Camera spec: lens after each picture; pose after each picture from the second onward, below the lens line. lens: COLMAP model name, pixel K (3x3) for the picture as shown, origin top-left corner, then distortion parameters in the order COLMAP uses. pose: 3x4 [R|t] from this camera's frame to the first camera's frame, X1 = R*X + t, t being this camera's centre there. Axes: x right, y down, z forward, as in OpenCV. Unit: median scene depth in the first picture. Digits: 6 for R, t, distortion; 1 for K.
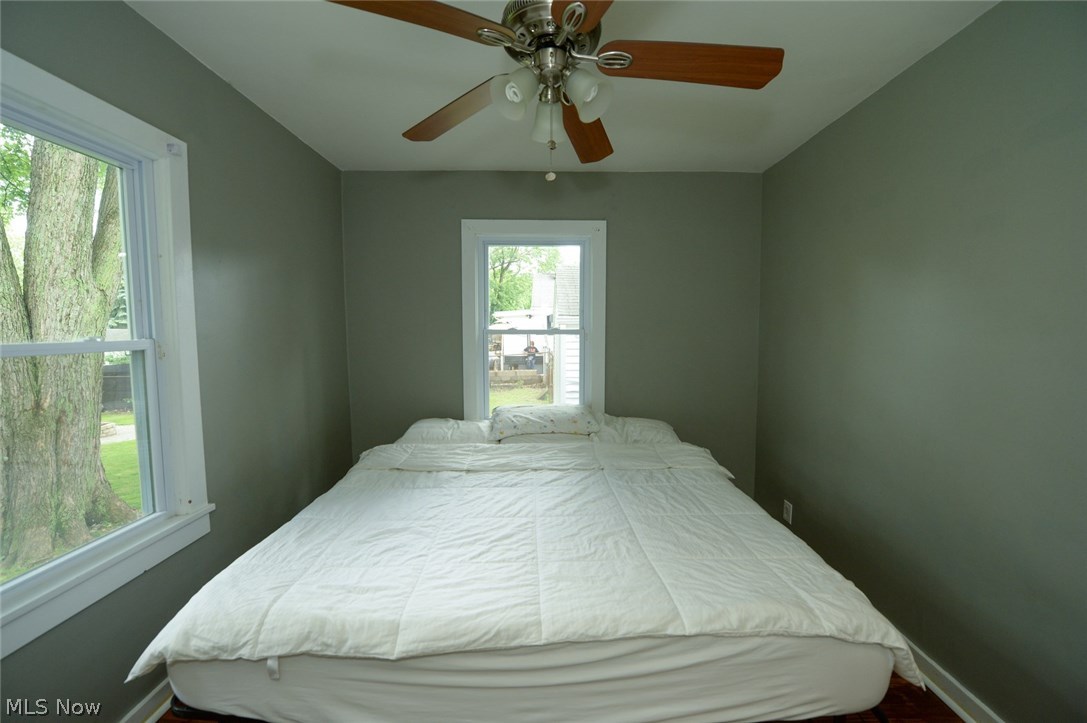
lens RADIAL K [[434.1, 0, 541.7], [0, 434.1, 362.8], [0, 0, 1]] dist [-0.014623, -0.002271]
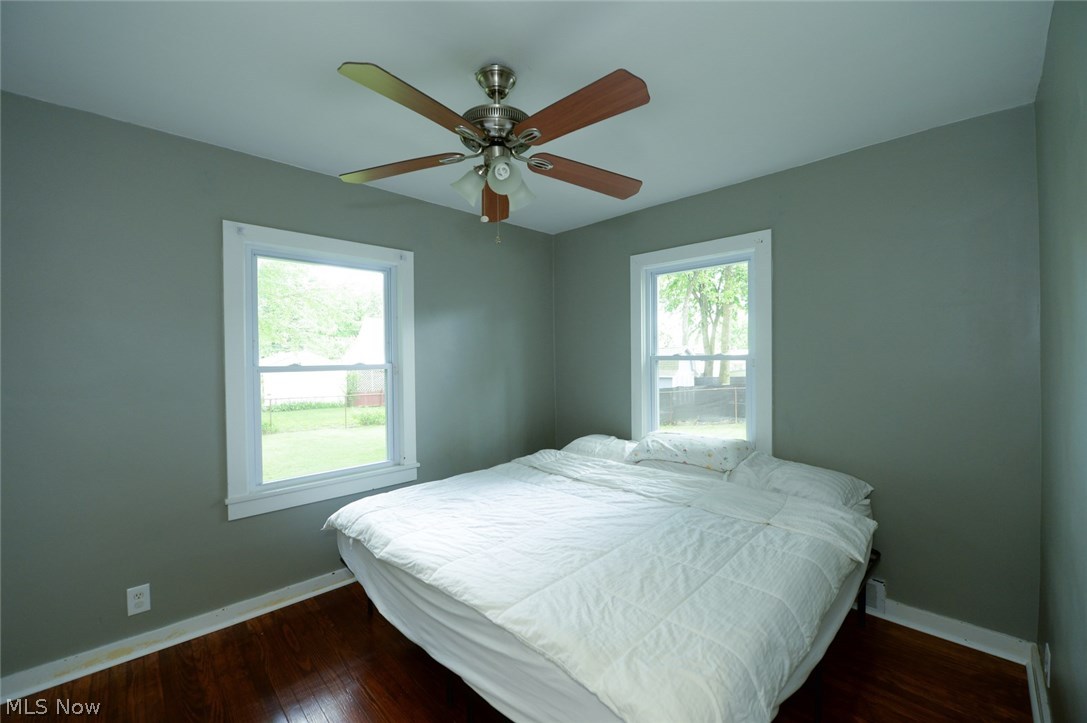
lens RADIAL K [[434.1, 0, 541.7], [0, 434.1, 362.8], [0, 0, 1]] dist [-0.014623, -0.002271]
pose [[0.700745, 0.003249, -0.713404, 0.650399], [-0.046638, 0.998059, -0.041265, -0.006917], [0.711885, 0.062188, 0.699537, 0.129520]]
